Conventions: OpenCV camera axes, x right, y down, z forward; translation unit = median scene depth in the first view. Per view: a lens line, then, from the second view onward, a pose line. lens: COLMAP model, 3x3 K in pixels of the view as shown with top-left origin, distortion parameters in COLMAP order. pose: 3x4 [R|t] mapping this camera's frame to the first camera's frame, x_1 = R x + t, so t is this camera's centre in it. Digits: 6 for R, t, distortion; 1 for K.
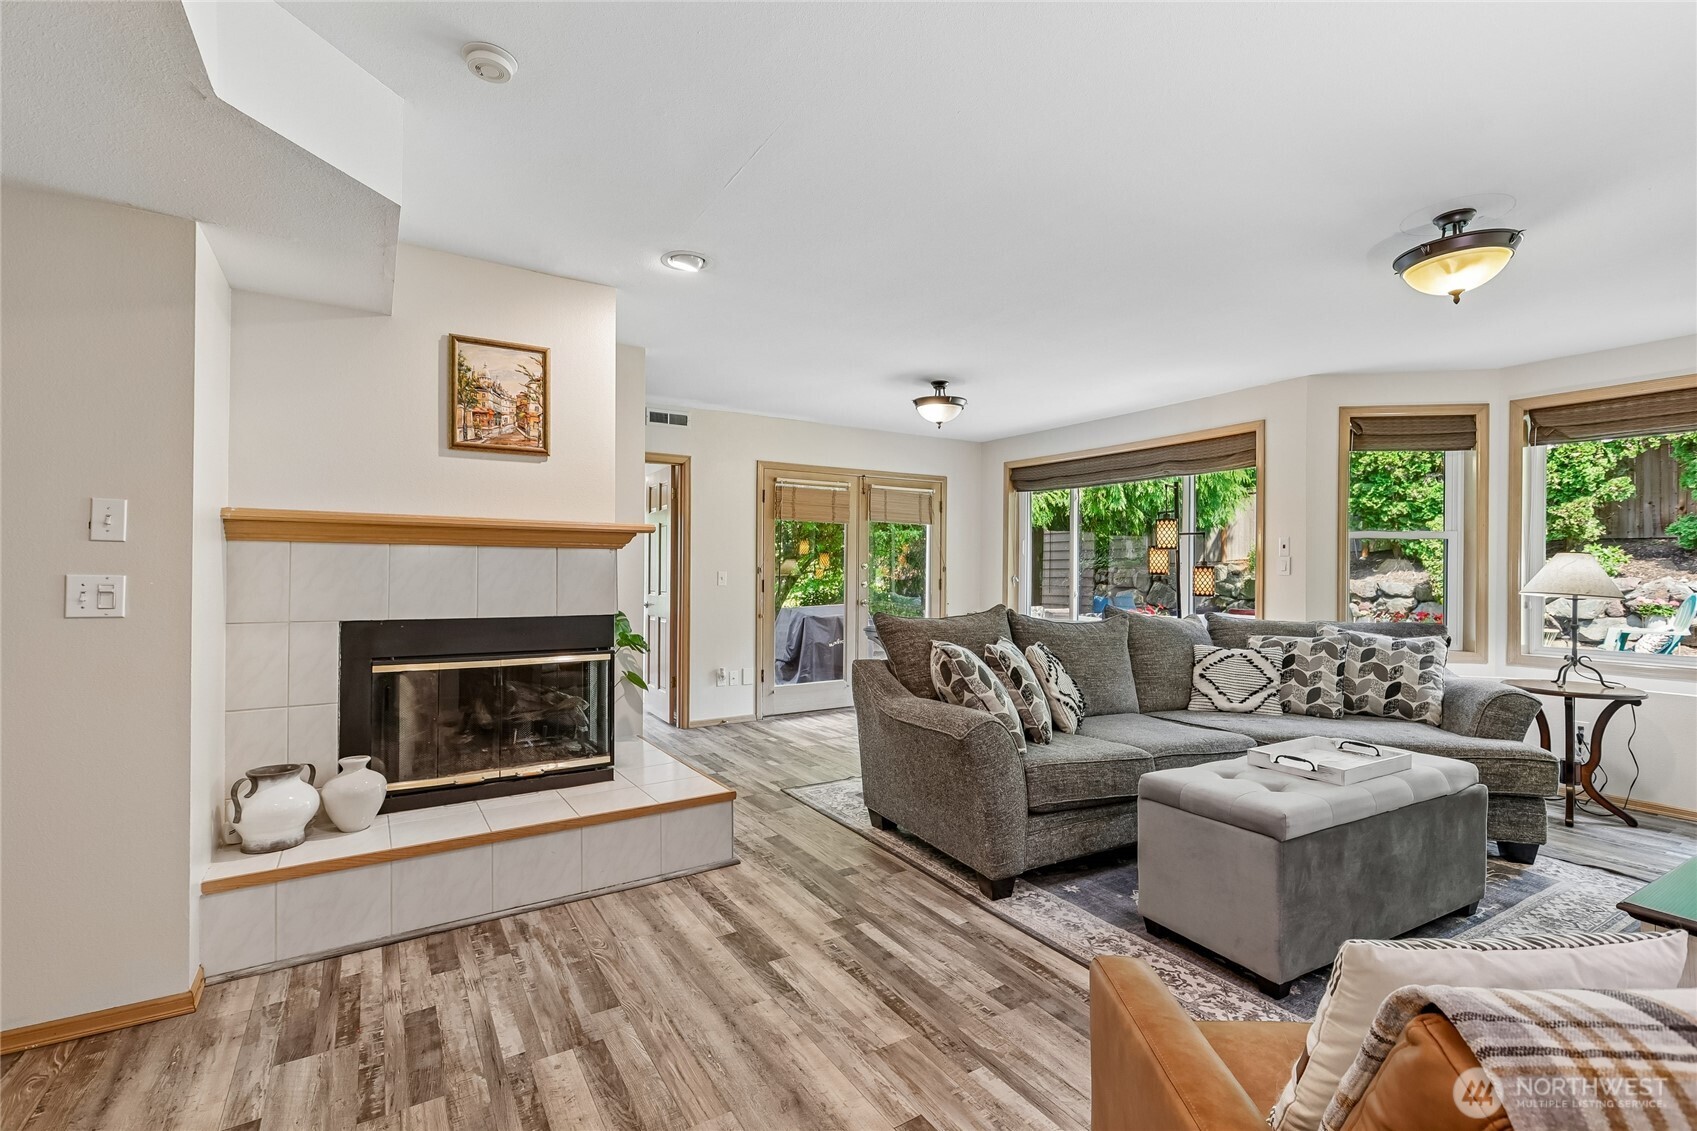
lens RADIAL K [[771.4, 0, 855.2], [0, 771.4, 564.6], [0, 0, 1]] dist [-0.003850, 0.003138]
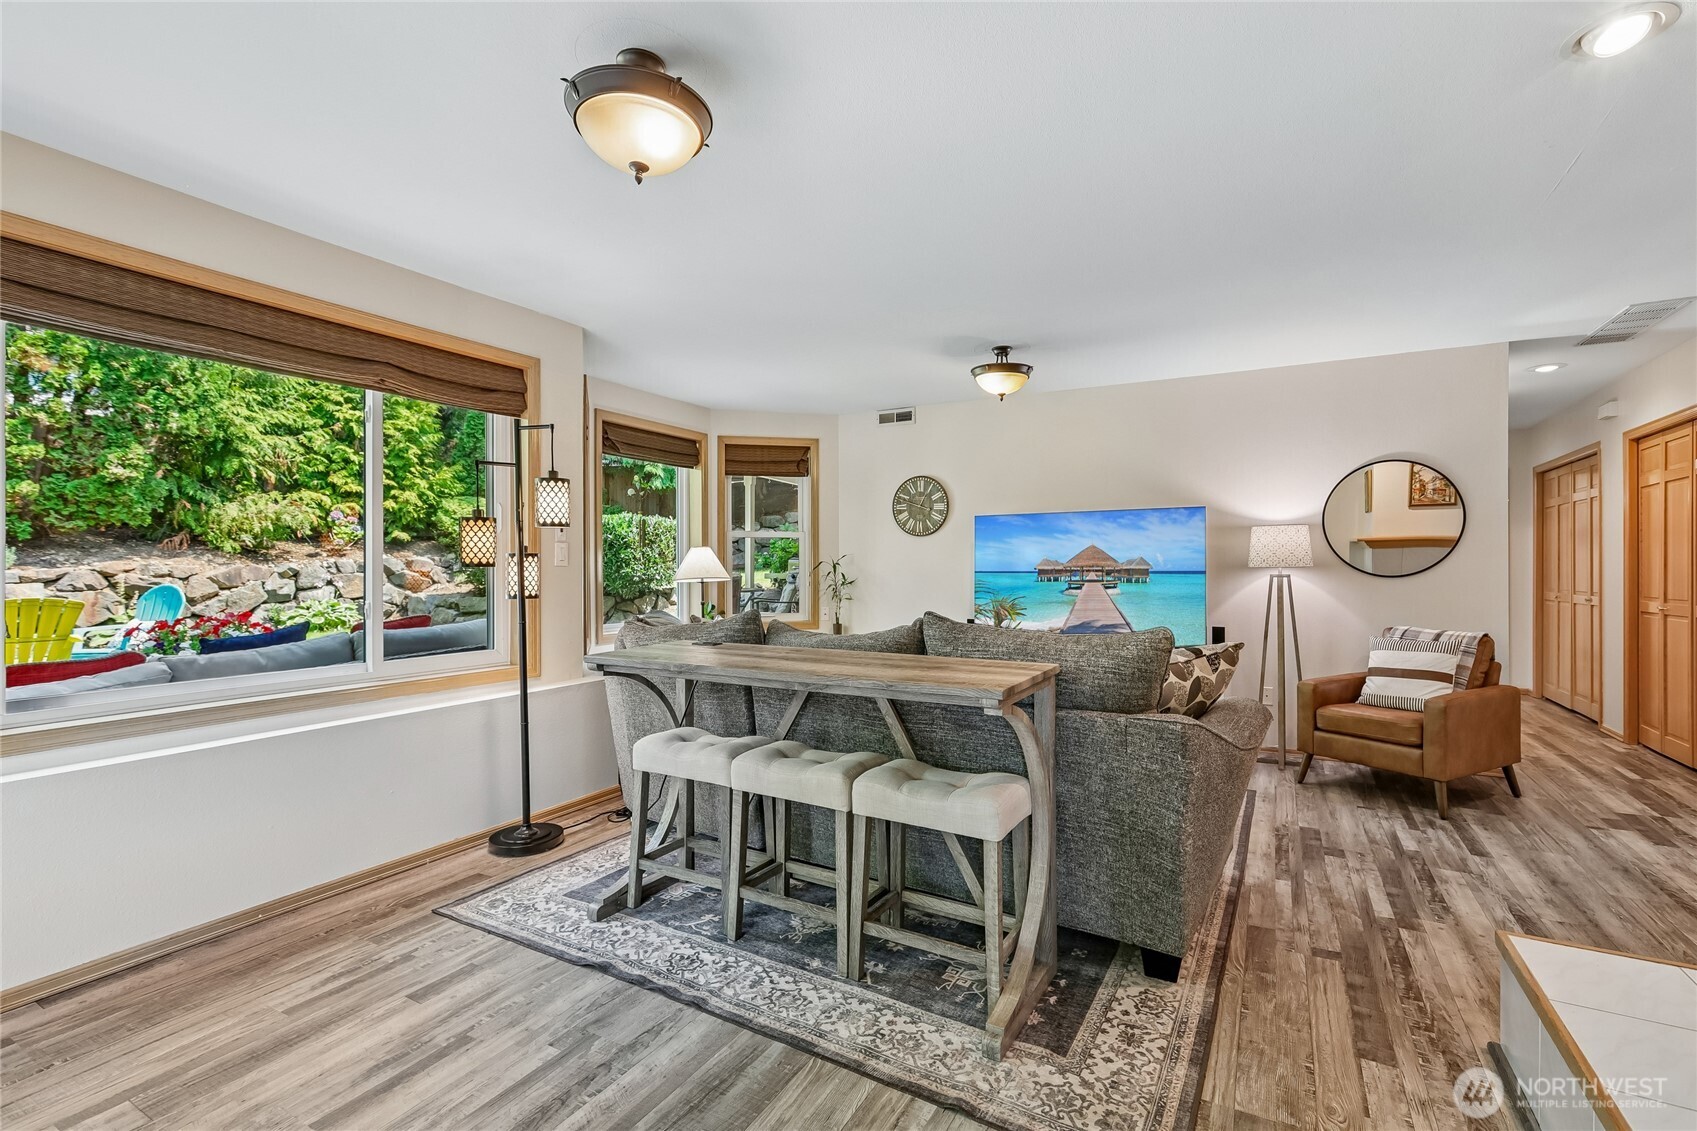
lens RADIAL K [[771.4, 0, 860.5], [0, 771.4, 567.3], [0, 0, 1]] dist [-0.003850, 0.003138]
pose [[-0.494346, -0.004211, 0.869255, -0.497991], [-0.006792, 0.999976, 0.000981, 0.024724], [-0.869239, -0.005419, -0.494363, 2.009234]]
